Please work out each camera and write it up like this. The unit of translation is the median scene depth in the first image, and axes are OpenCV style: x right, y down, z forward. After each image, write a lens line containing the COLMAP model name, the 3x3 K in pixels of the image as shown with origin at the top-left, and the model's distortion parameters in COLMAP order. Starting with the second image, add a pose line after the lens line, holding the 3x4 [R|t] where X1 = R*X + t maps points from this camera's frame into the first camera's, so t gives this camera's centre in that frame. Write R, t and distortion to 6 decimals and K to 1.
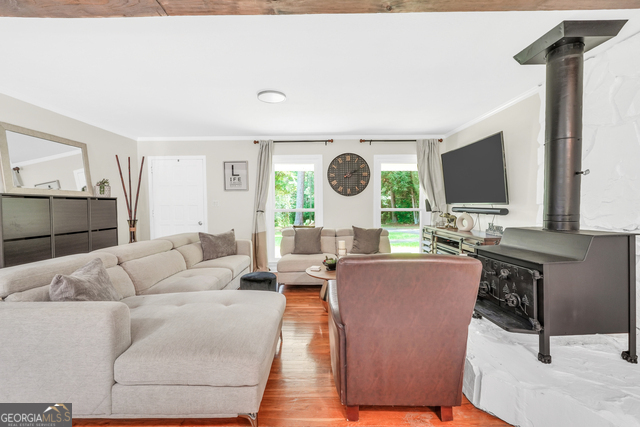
lens RADIAL K [[271.9, 0, 320.0], [0, 271.9, 213.5], [0, 0, 1]] dist [0.000575, 0.000306]
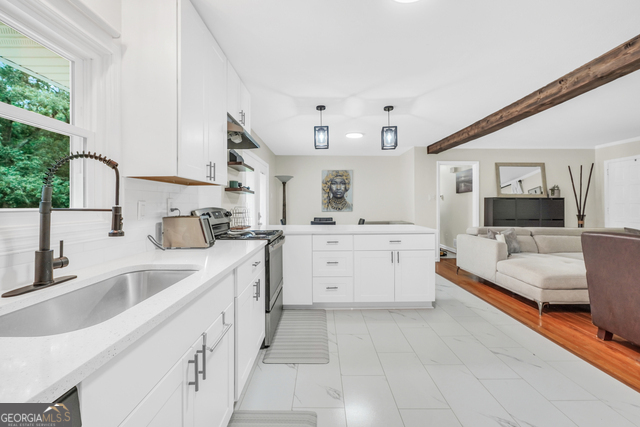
lens RADIAL K [[274.1, 0, 320.5], [0, 274.1, 202.1], [0, 0, 1]] dist [-0.001349, -0.000199]
pose [[0.006791, -0.004645, -0.999966, 0.643376], [-0.032639, 0.999455, -0.004864, 0.011321], [0.999444, 0.032671, 0.006636, -0.252704]]
